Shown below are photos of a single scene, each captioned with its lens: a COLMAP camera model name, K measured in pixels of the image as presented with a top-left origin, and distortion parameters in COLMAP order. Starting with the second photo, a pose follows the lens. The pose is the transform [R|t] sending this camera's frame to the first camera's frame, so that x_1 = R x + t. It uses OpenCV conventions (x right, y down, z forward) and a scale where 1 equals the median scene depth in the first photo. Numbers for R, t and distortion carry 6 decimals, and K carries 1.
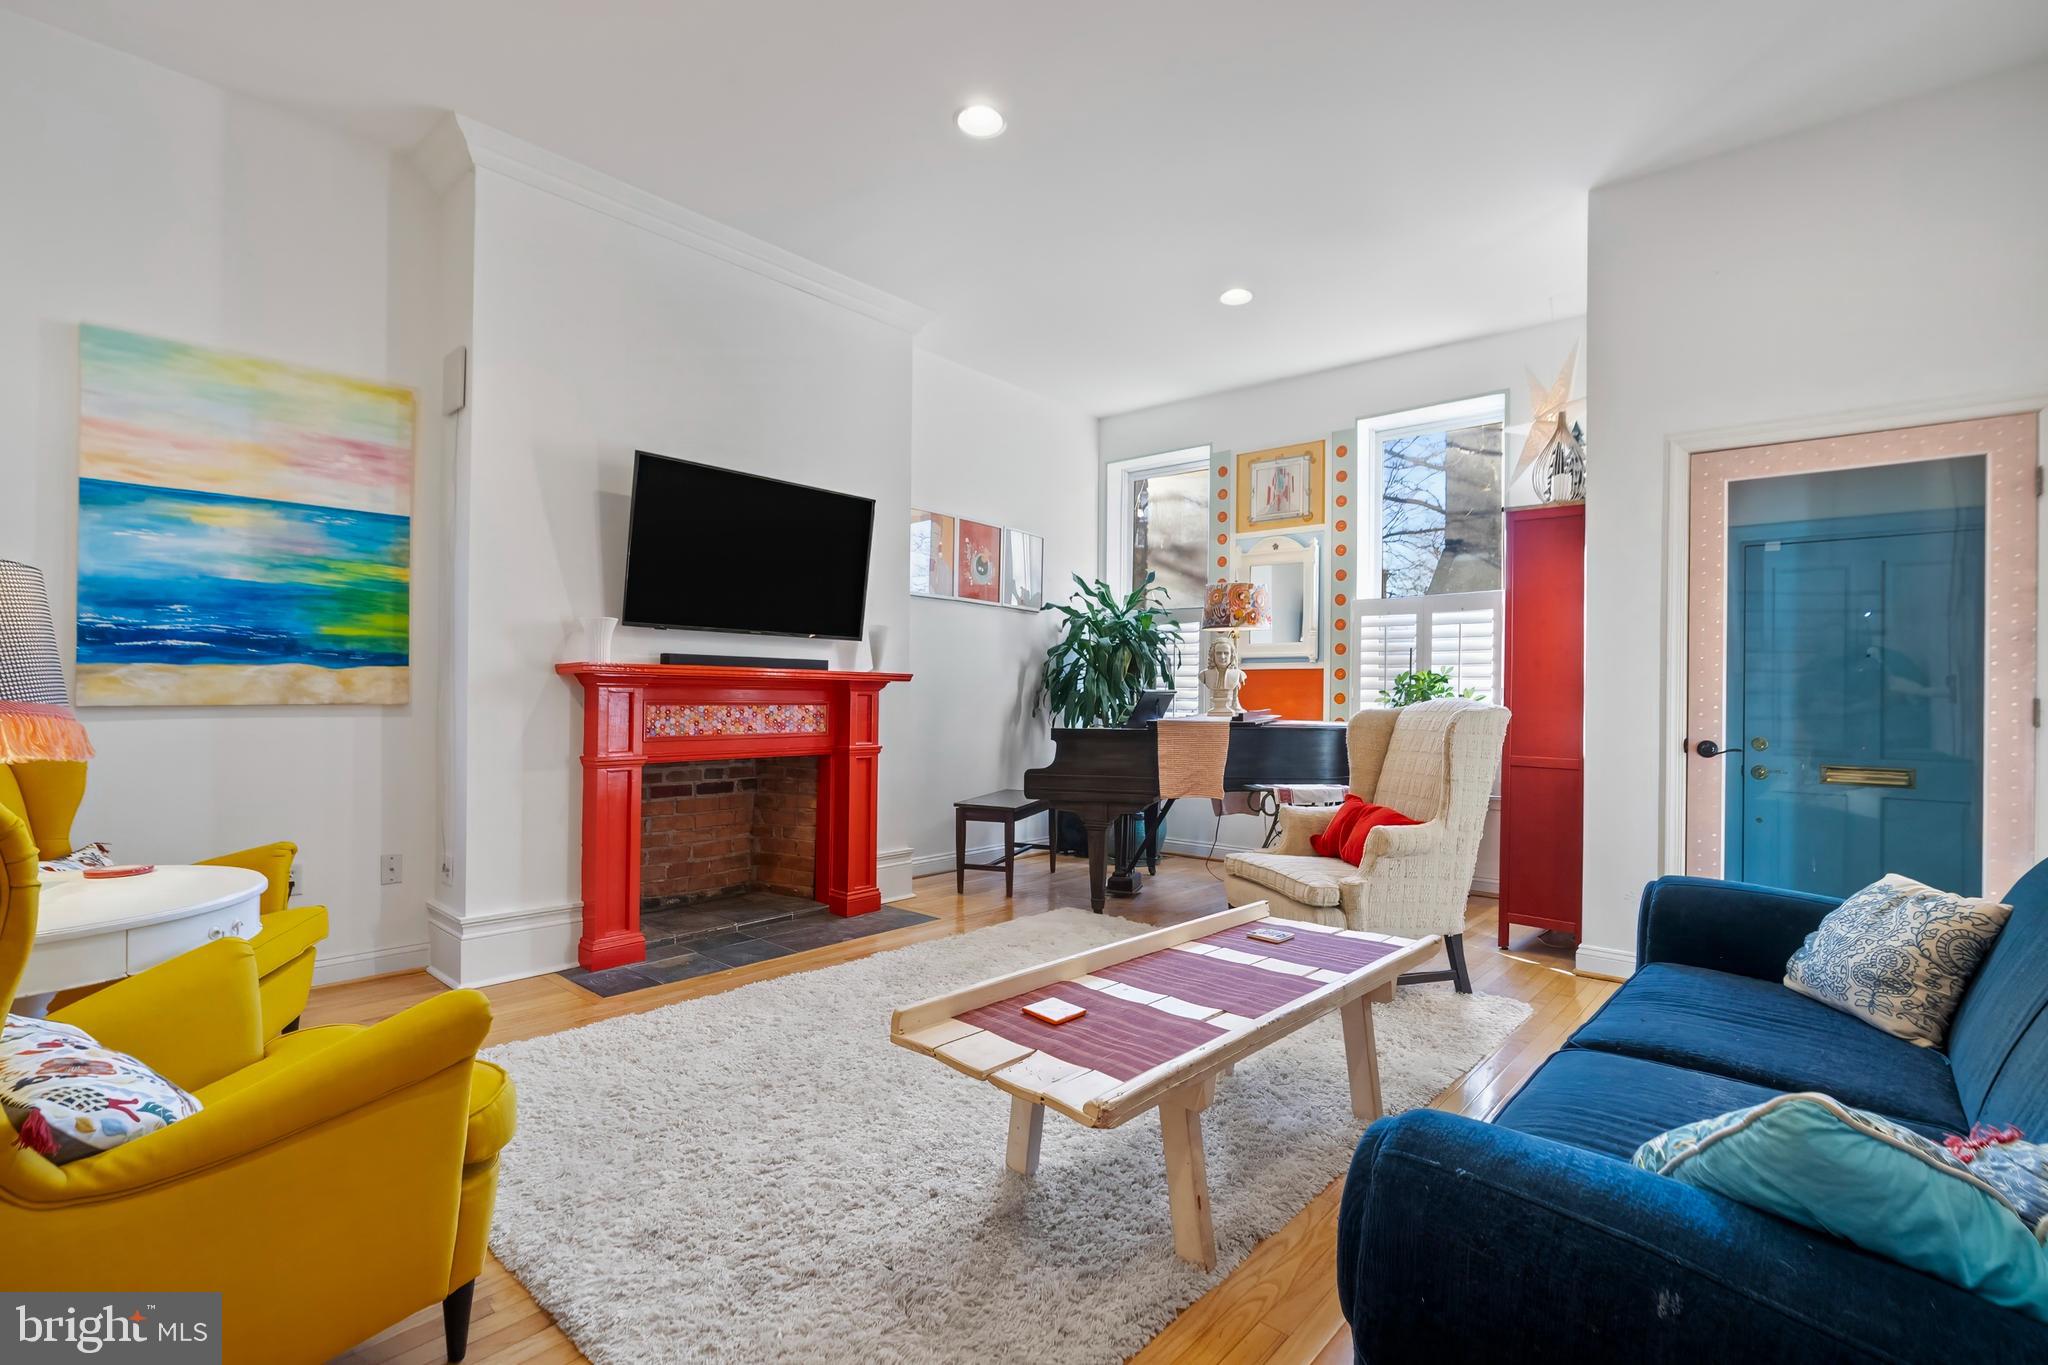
lens RADIAL K [[931.5, 0, 1024.6], [0, 931.5, 685.2], [0, 0, 1]] dist [-0.003655, 0.000655]
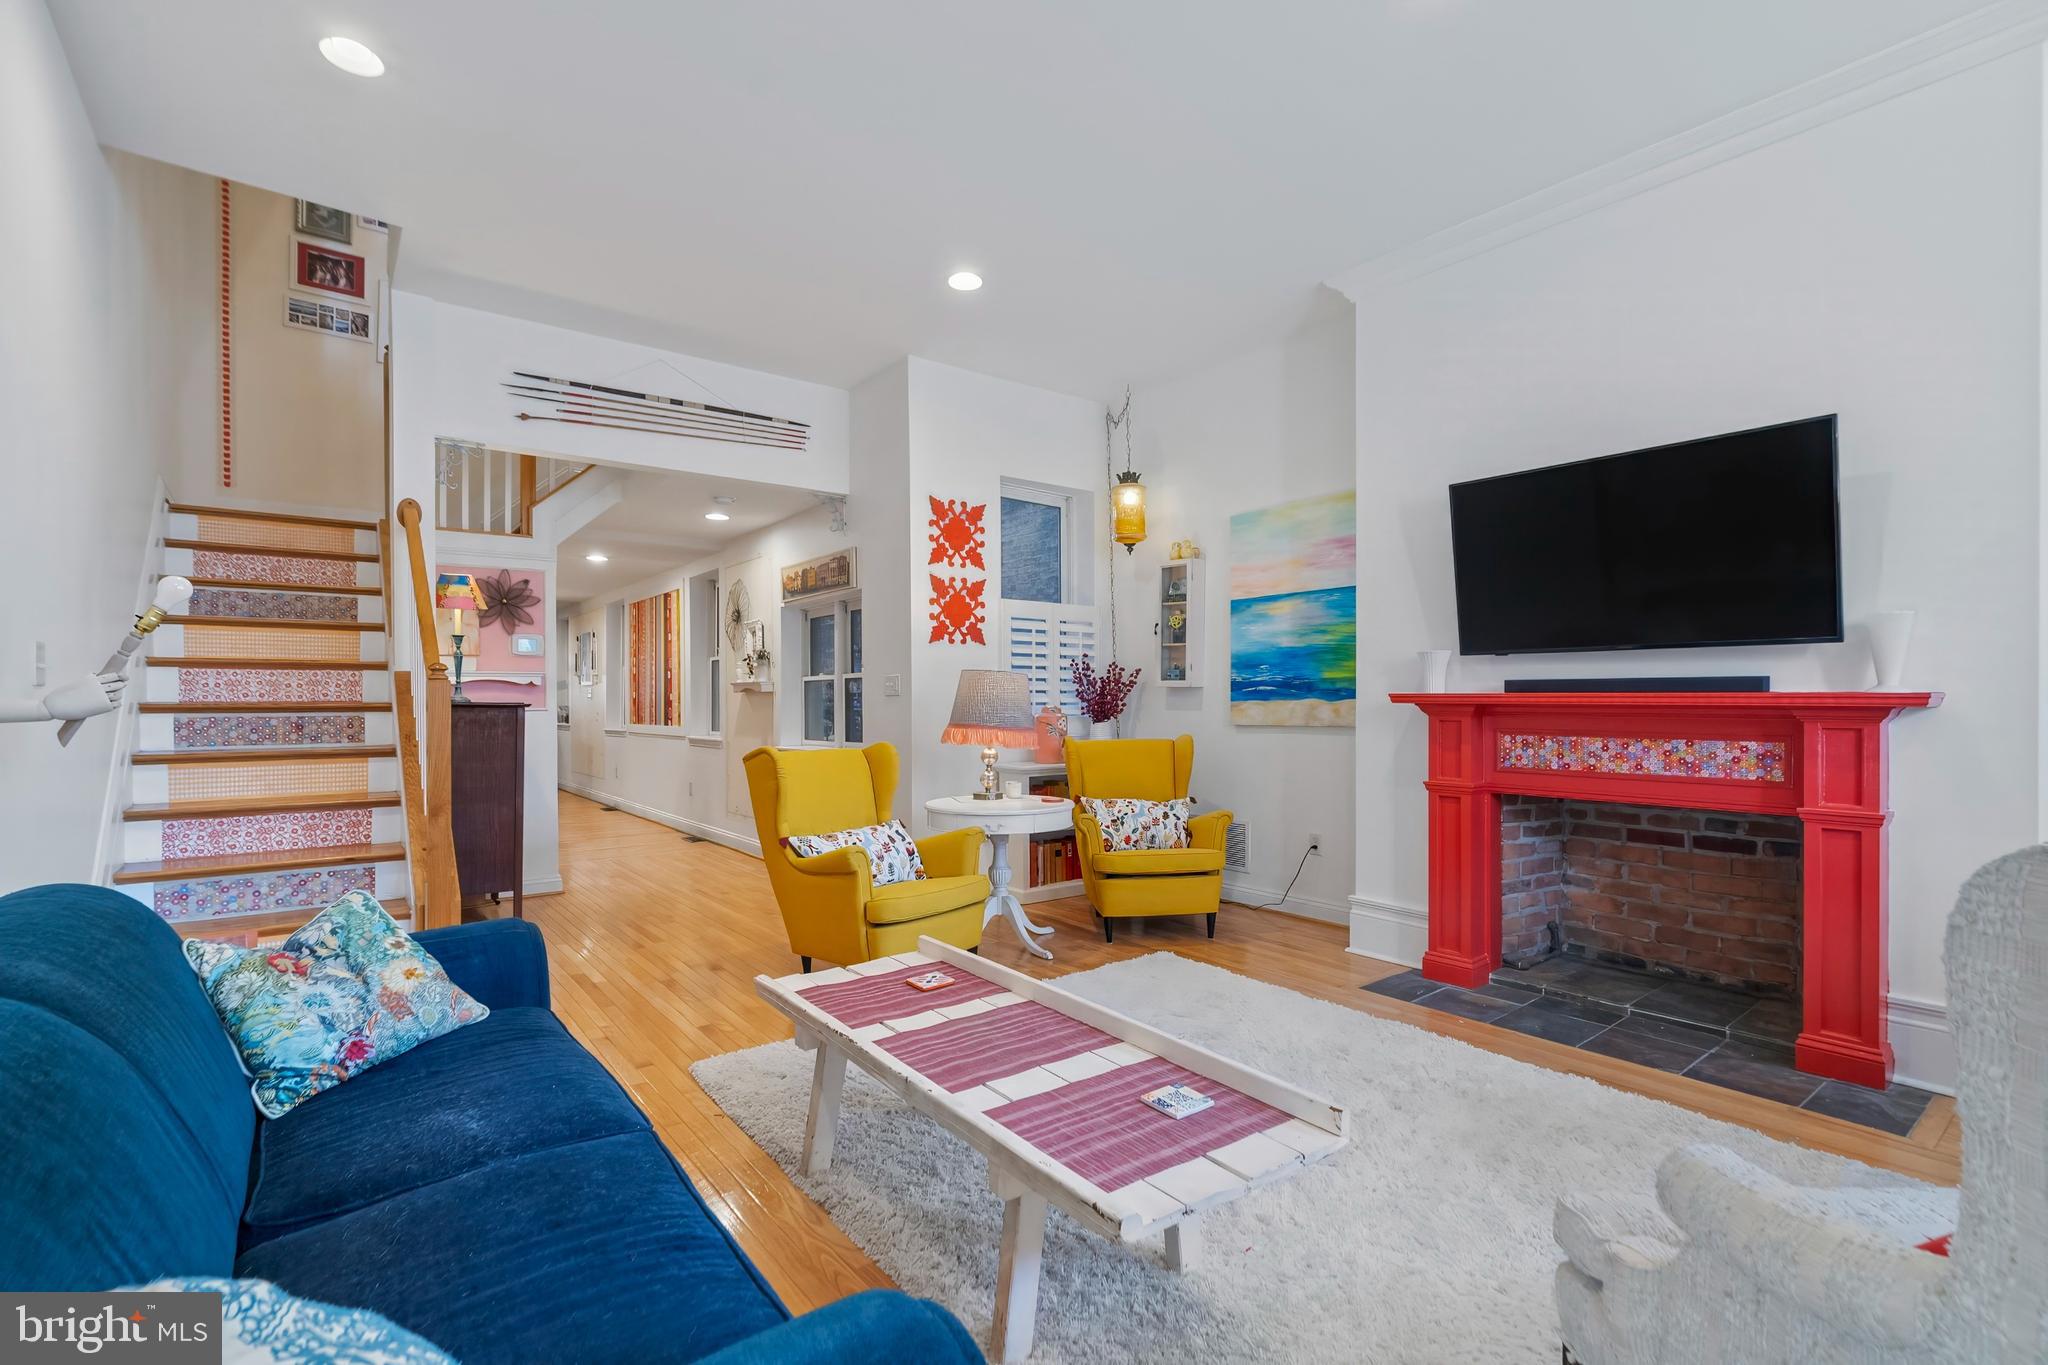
lens RADIAL K [[931.5, 0, 1041.0], [0, 931.5, 690.5], [0, 0, 1]] dist [-0.003655, 0.000655]
pose [[-0.160590, -0.019448, -0.986830, 0.631917], [0.007498, 0.999753, -0.020923, -0.007161], [0.986993, -0.010759, -0.160405, 0.680909]]
